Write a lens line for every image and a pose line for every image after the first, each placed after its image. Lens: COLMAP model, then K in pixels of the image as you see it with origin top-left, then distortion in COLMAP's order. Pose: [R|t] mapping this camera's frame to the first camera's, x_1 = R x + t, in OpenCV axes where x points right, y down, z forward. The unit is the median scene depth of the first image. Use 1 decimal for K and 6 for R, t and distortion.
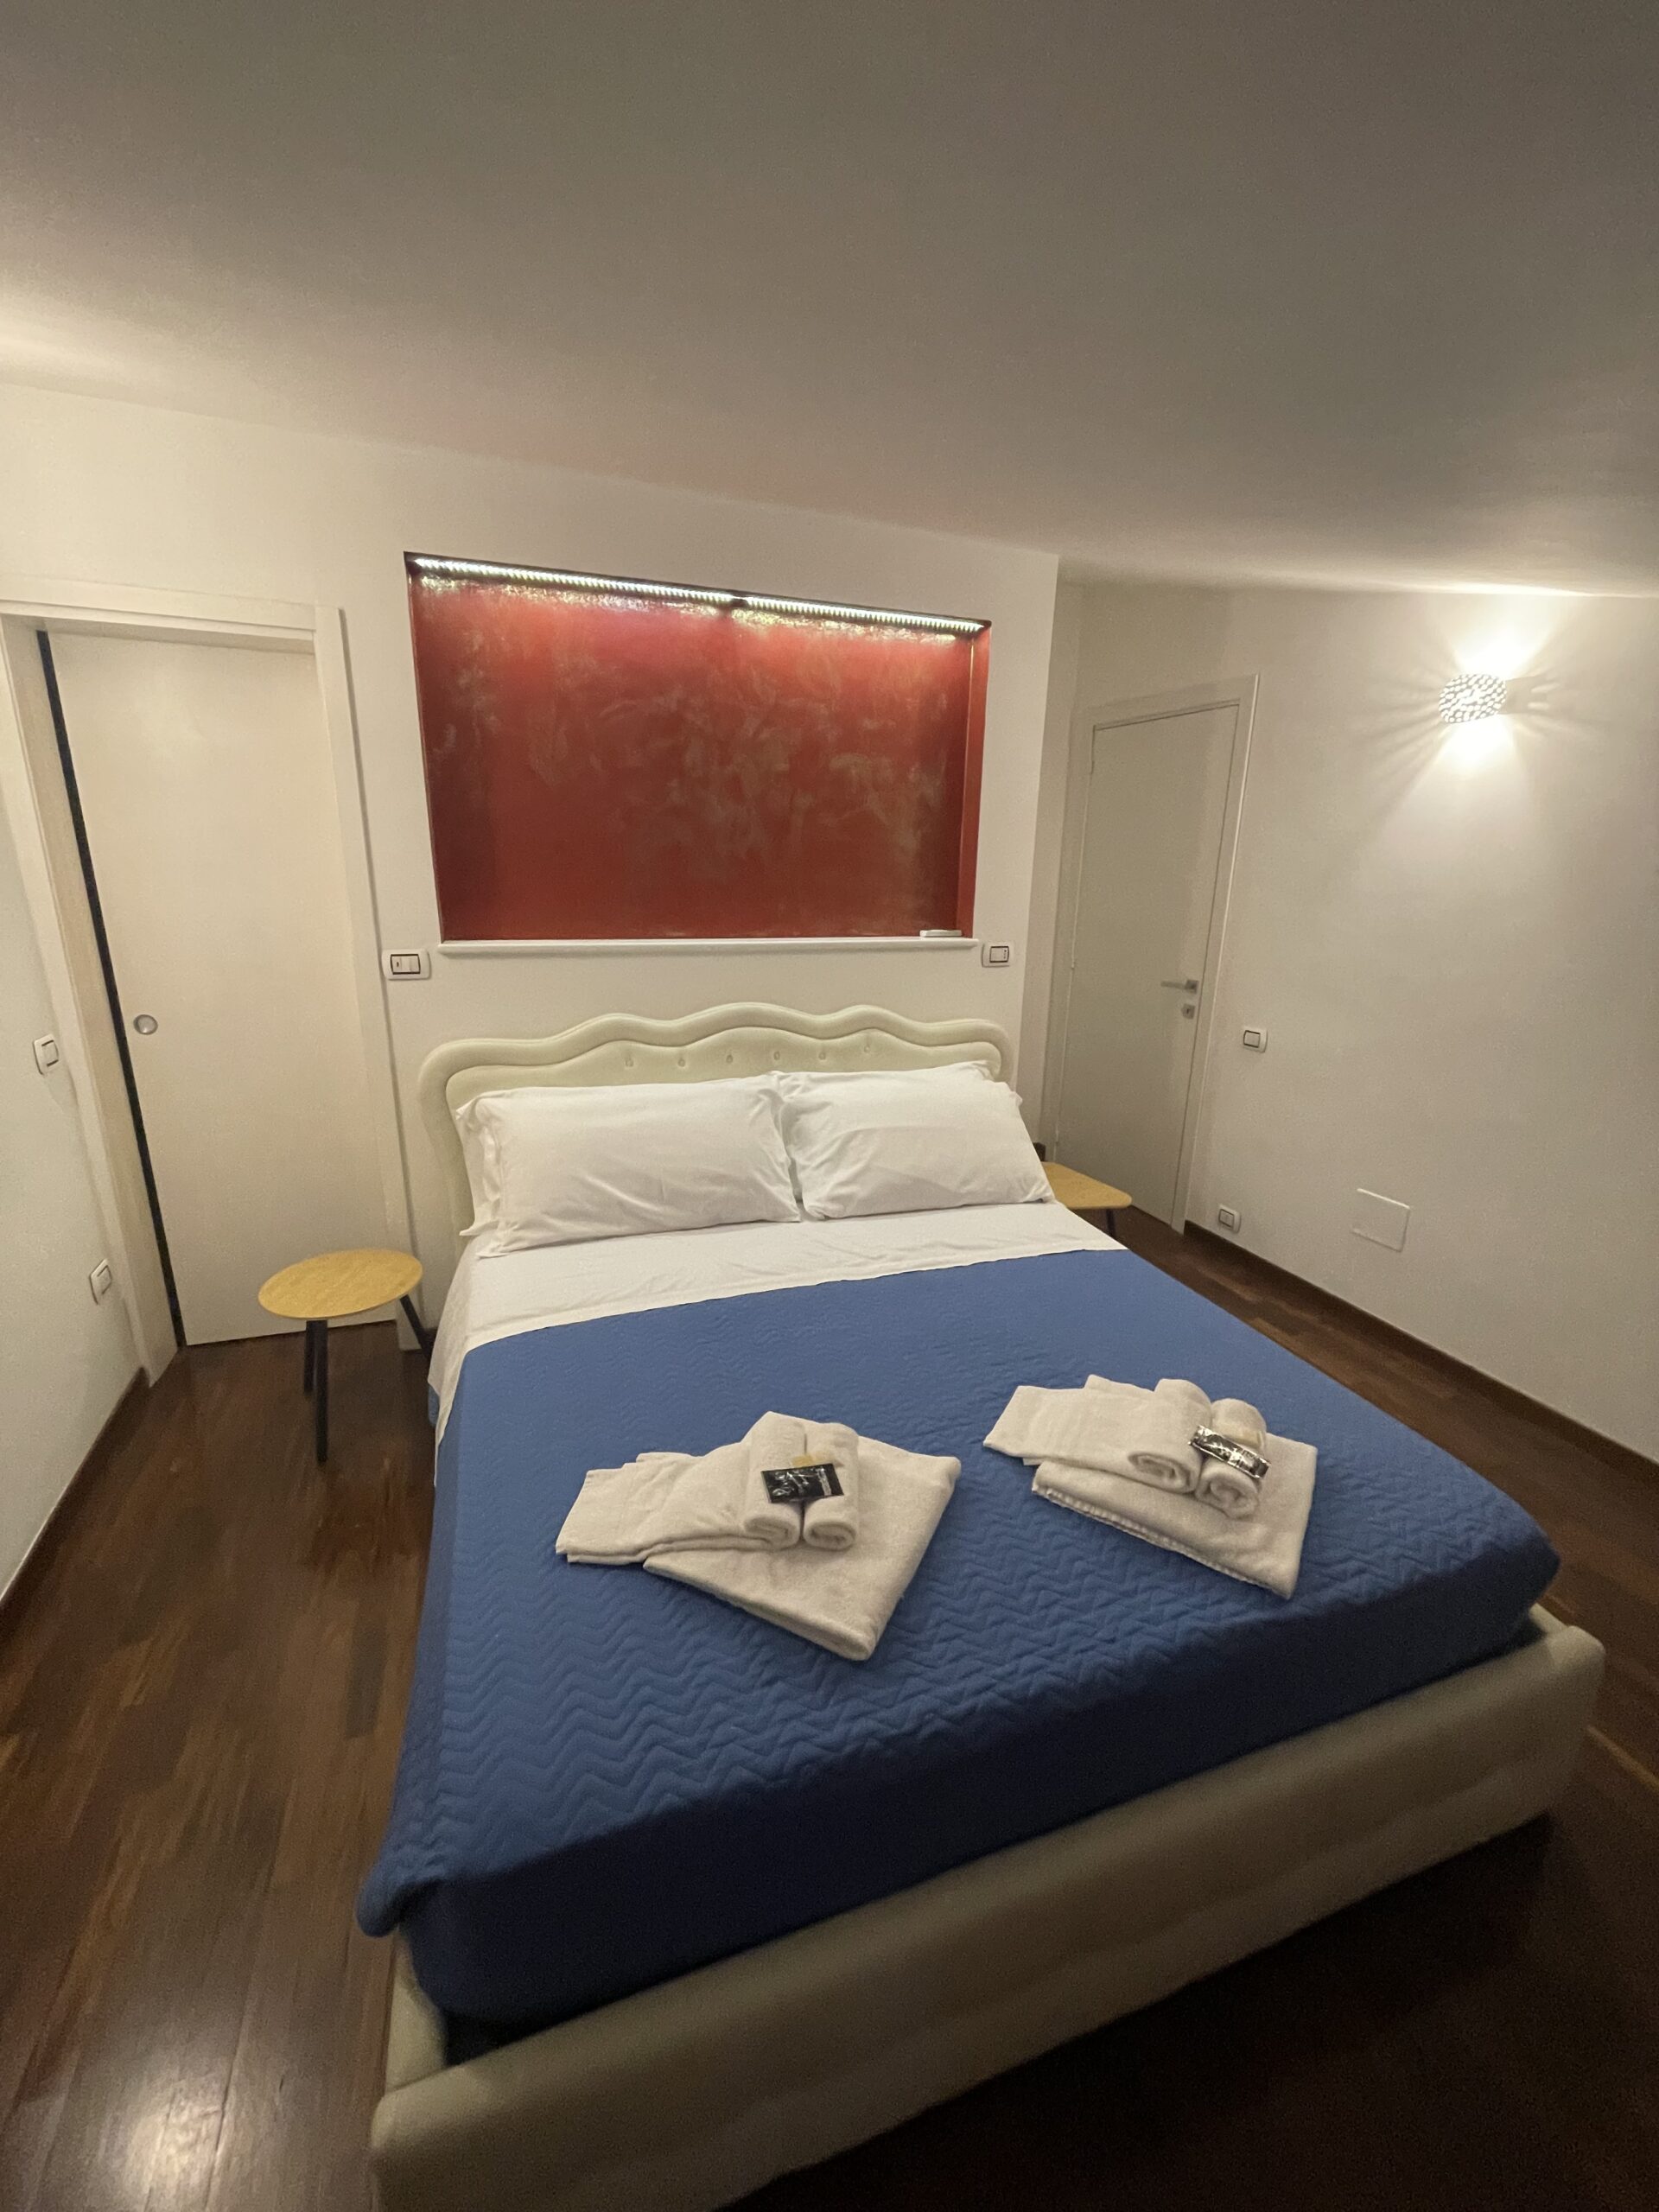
lens RADIAL K [[888.0, 0, 829.5], [0, 888.0, 1106.0], [0, 0, 1]] dist [-0.002668, -0.000065]
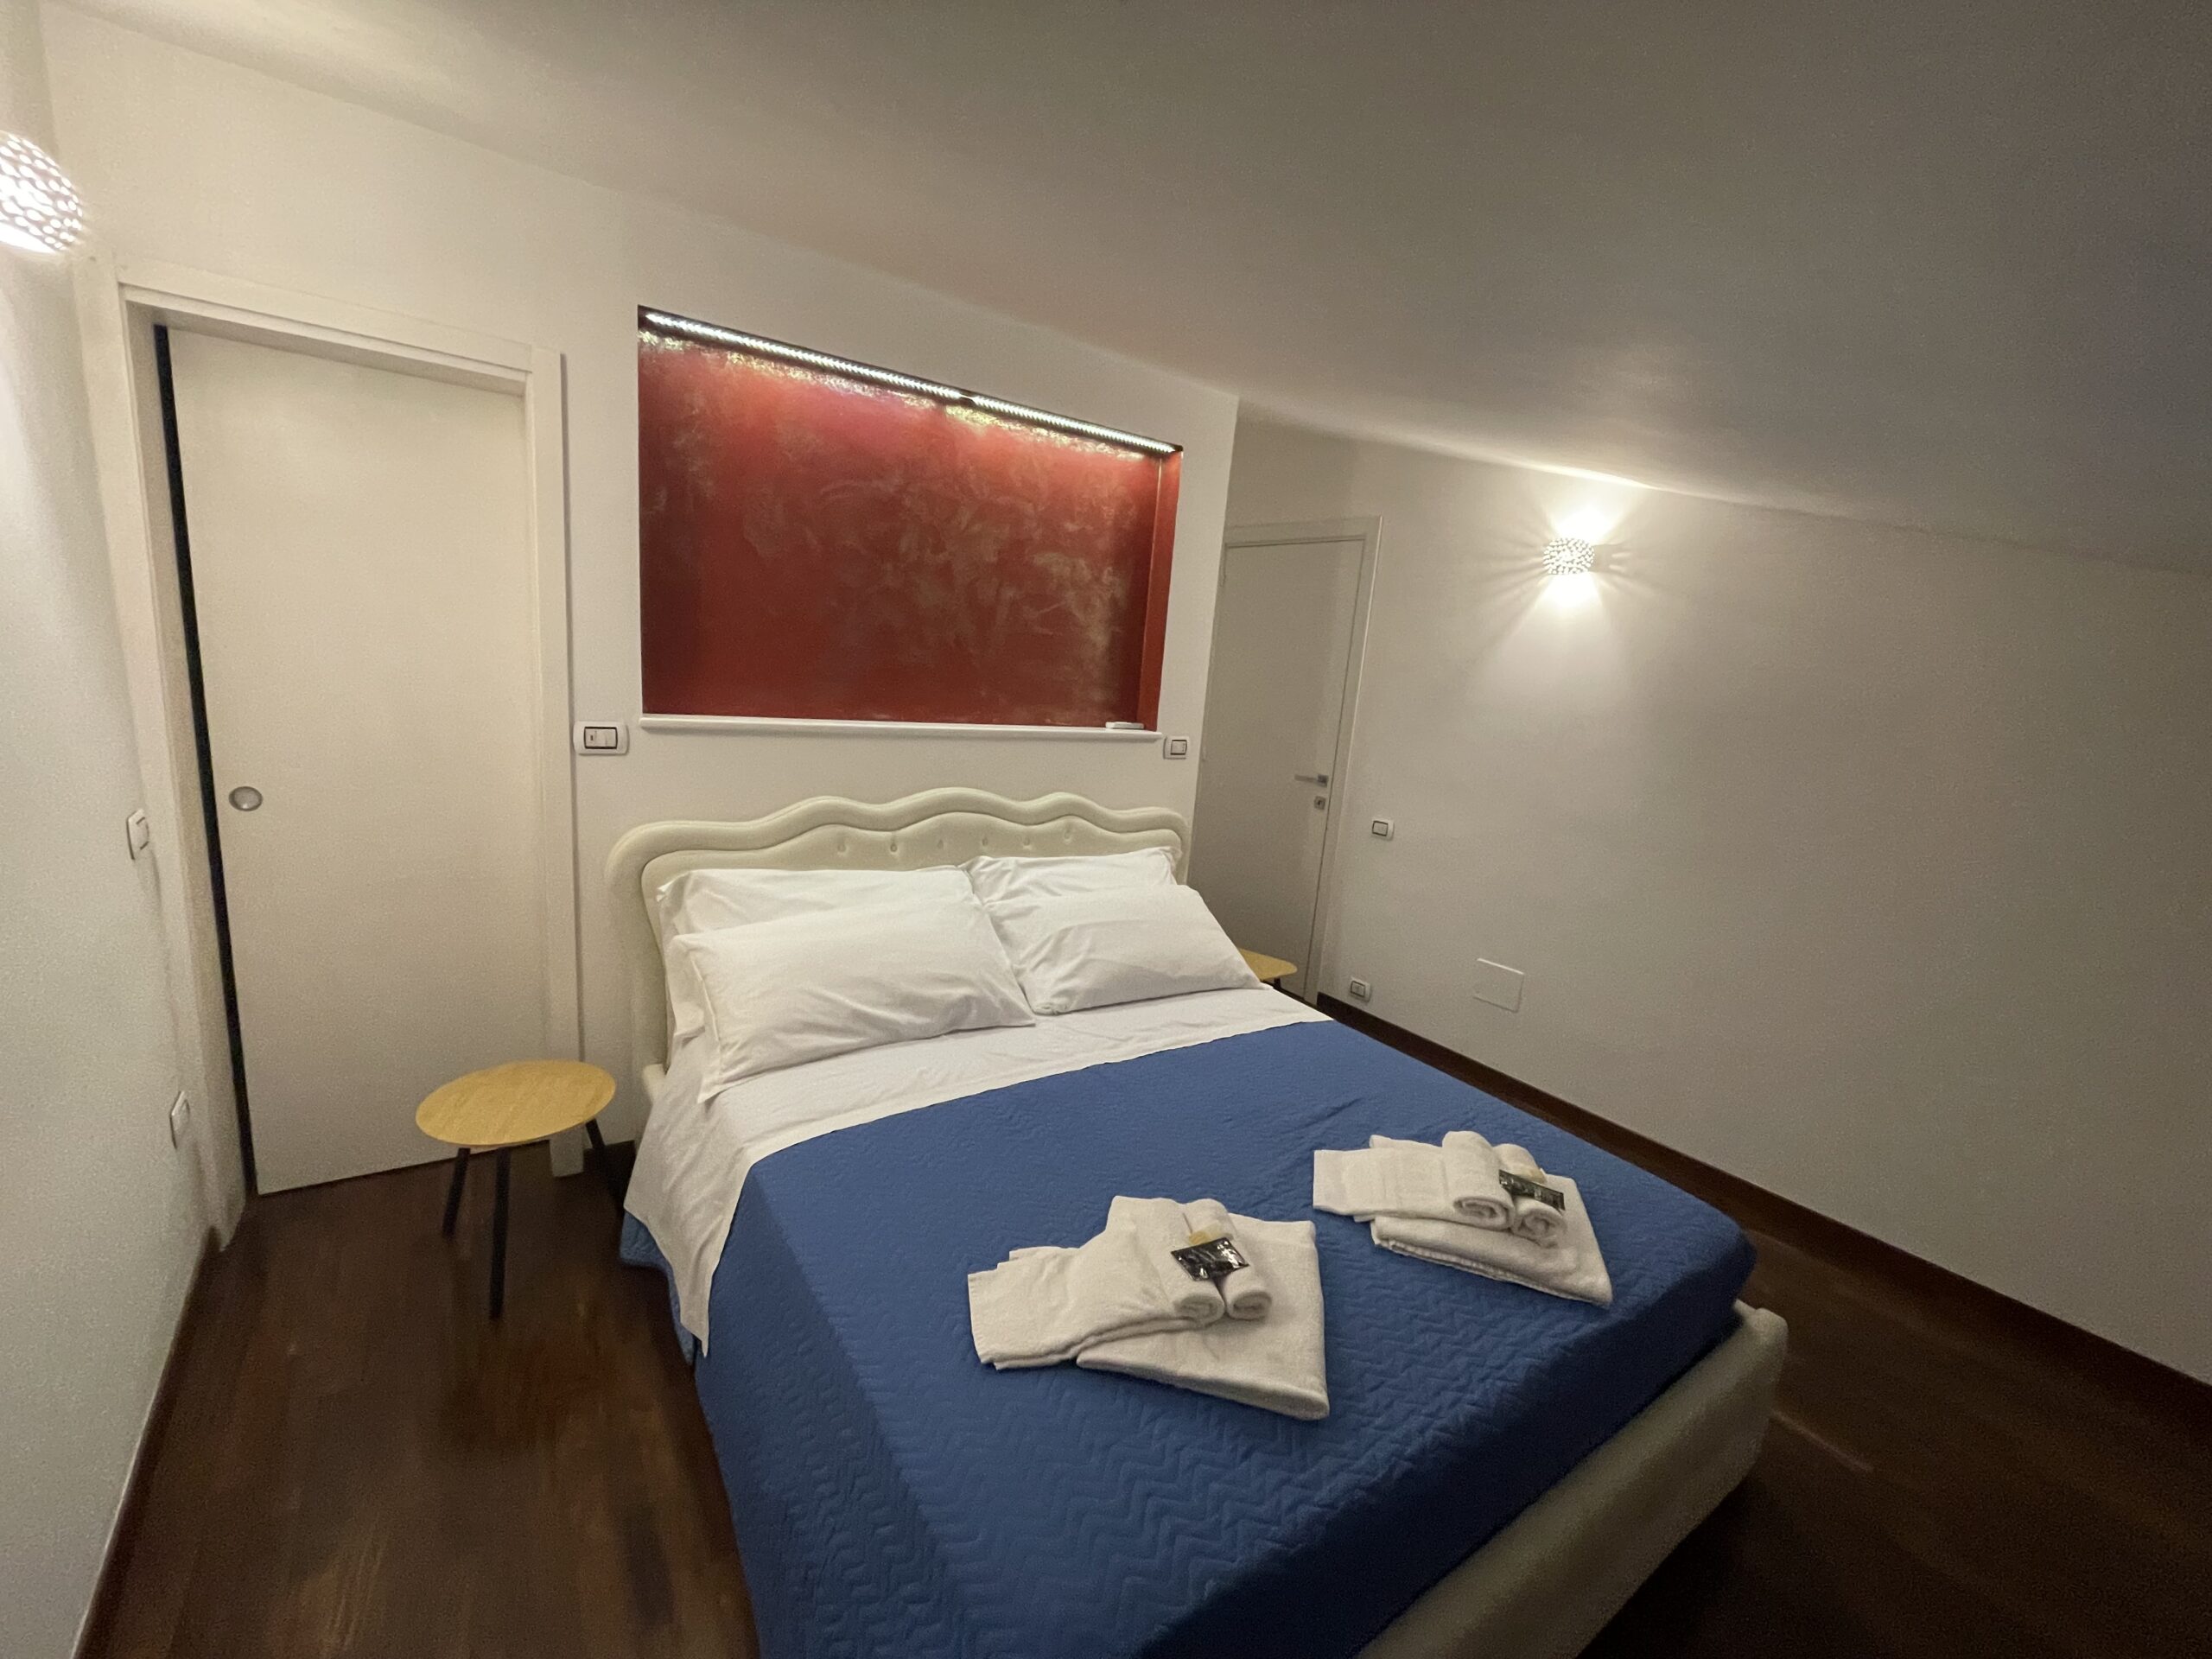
lens RADIAL K [[889.8, 0, 1099.7], [0, 889.8, 826.8], [0, 0, 1]] dist [-0.003165, 0.000215]
pose [[0.964970, 0.010245, 0.262162, -0.219908], [0.008108, 0.997596, -0.068829, -0.003064], [-0.262236, 0.068544, 0.962566, 0.001407]]
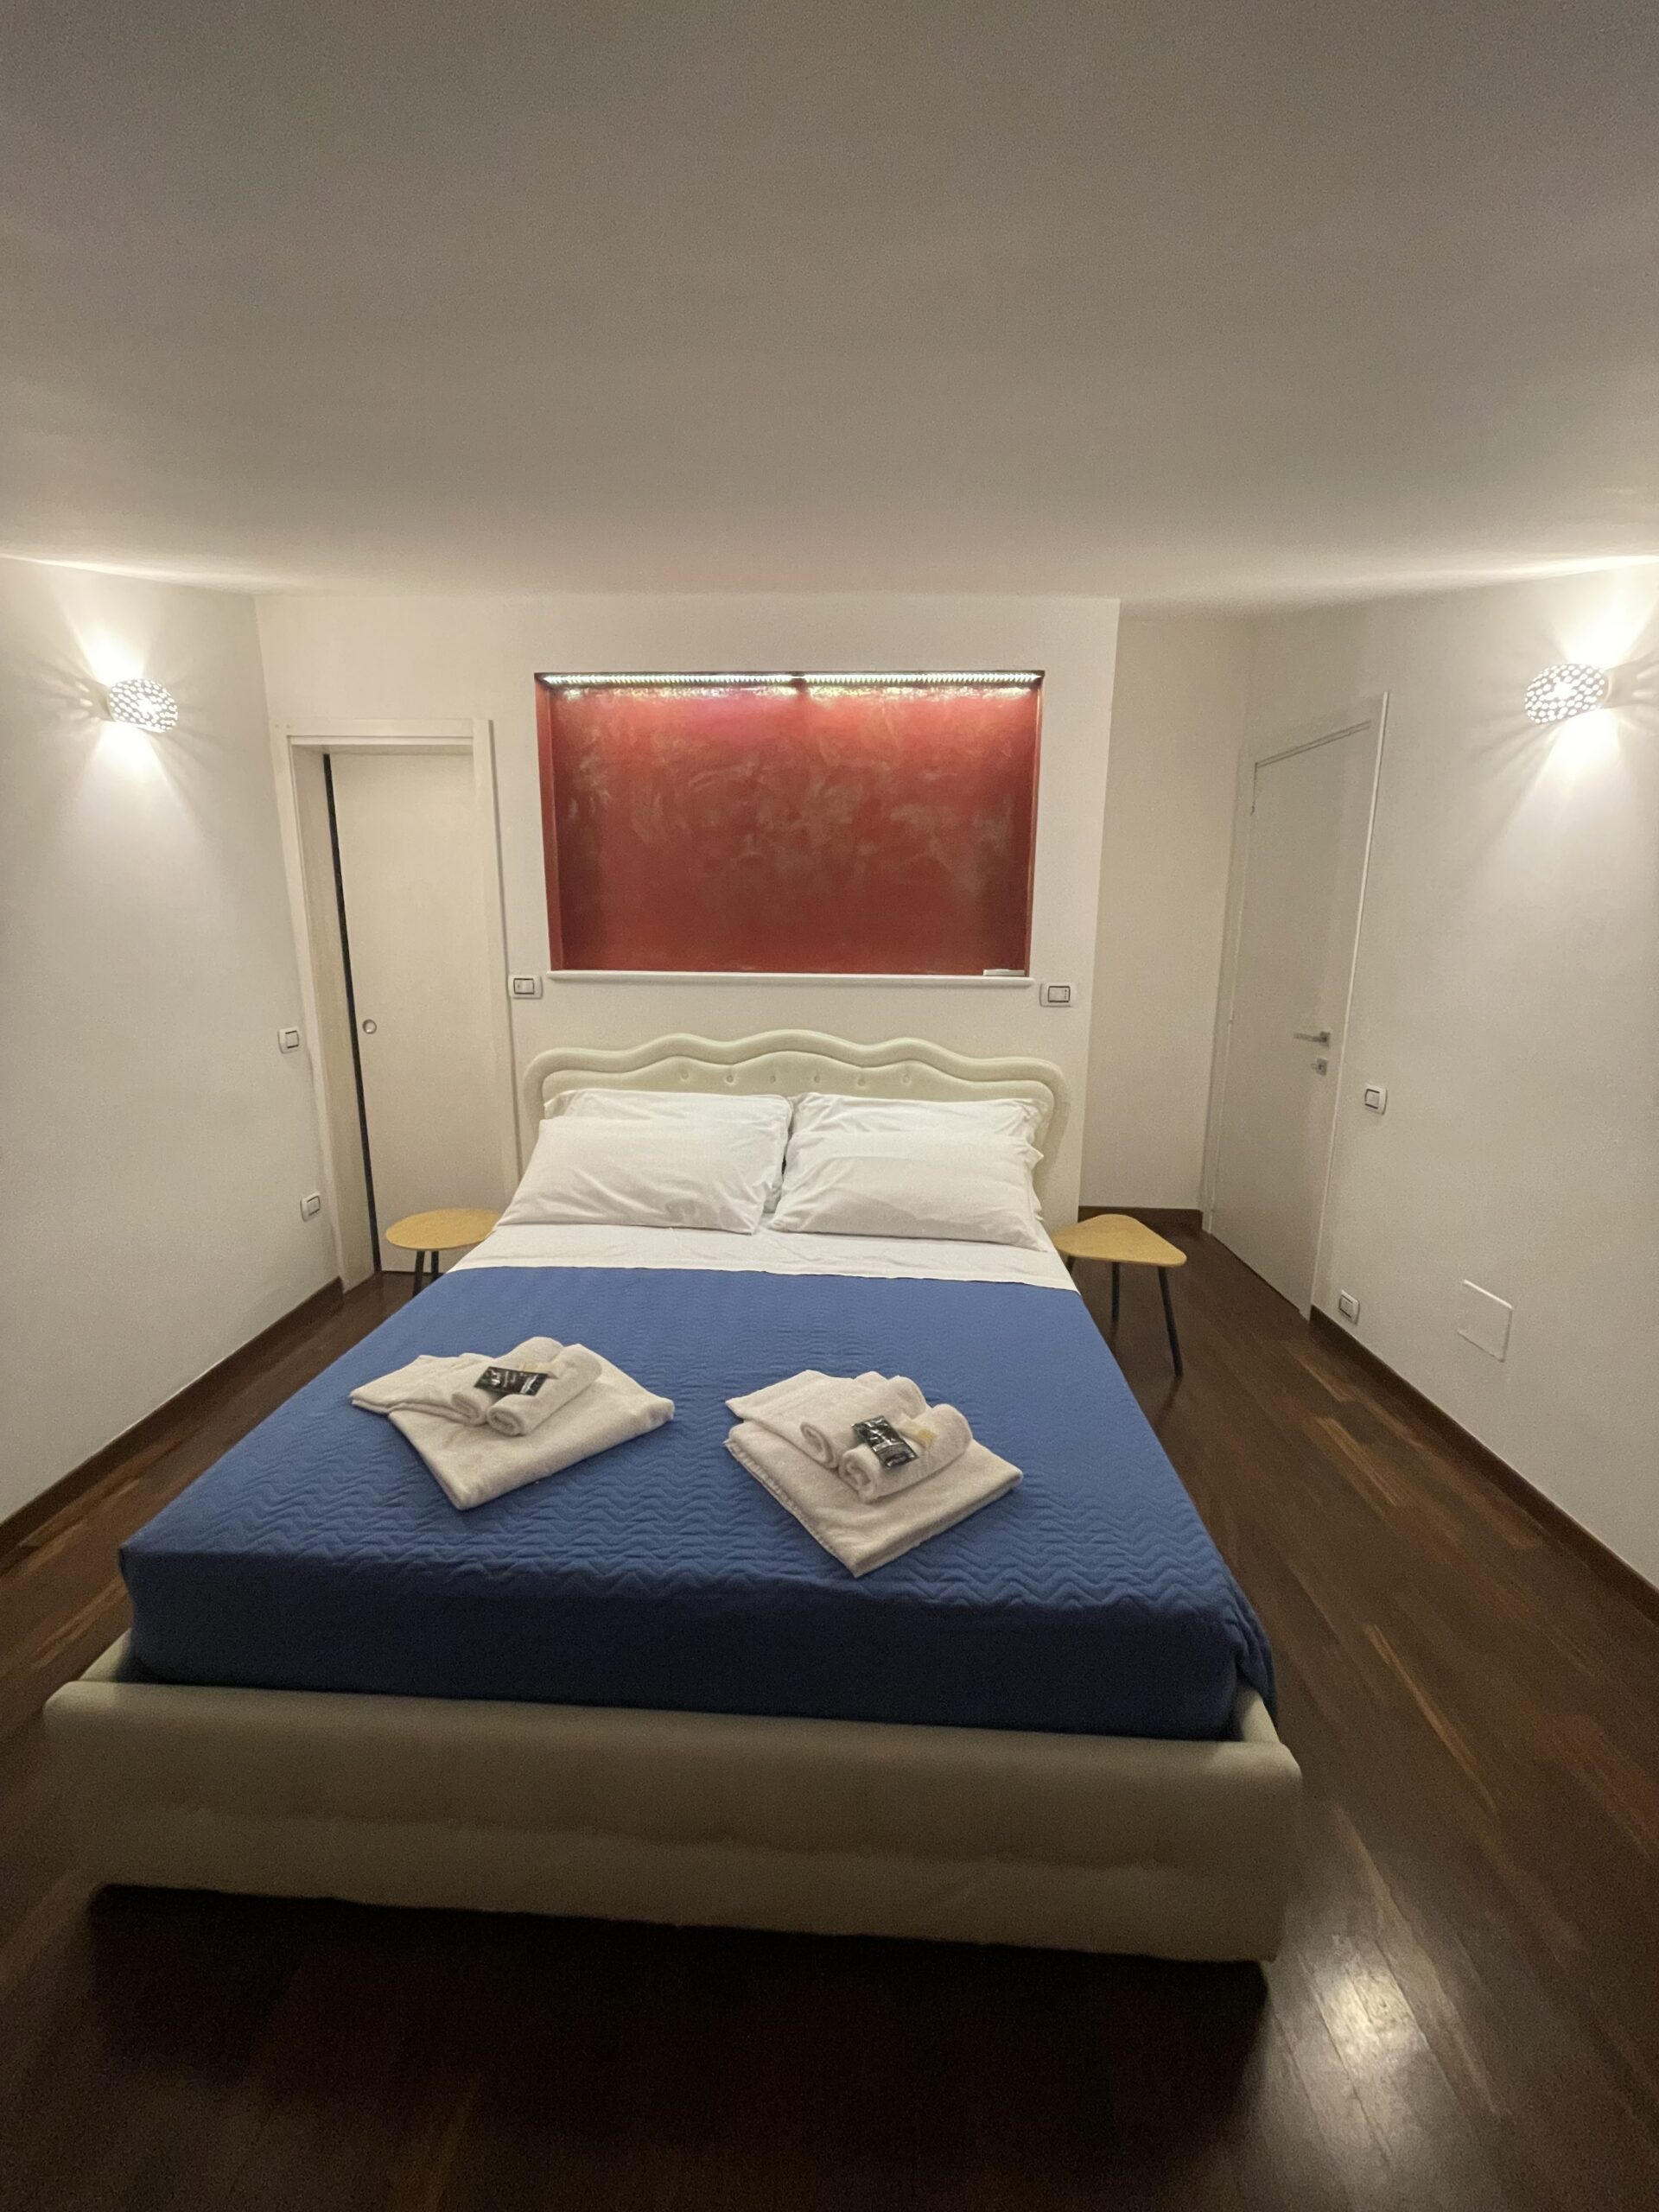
lens RADIAL K [[889.8, 0, 835.2], [0, 889.8, 1106.7], [0, 0, 1]] dist [-0.003165, 0.000215]
pose [[0.924674, 0.066794, -0.374856, 0.415352], [-0.093744, 0.994125, -0.054104, 0.037998], [0.369039, 0.085169, 0.925503, 0.000408]]
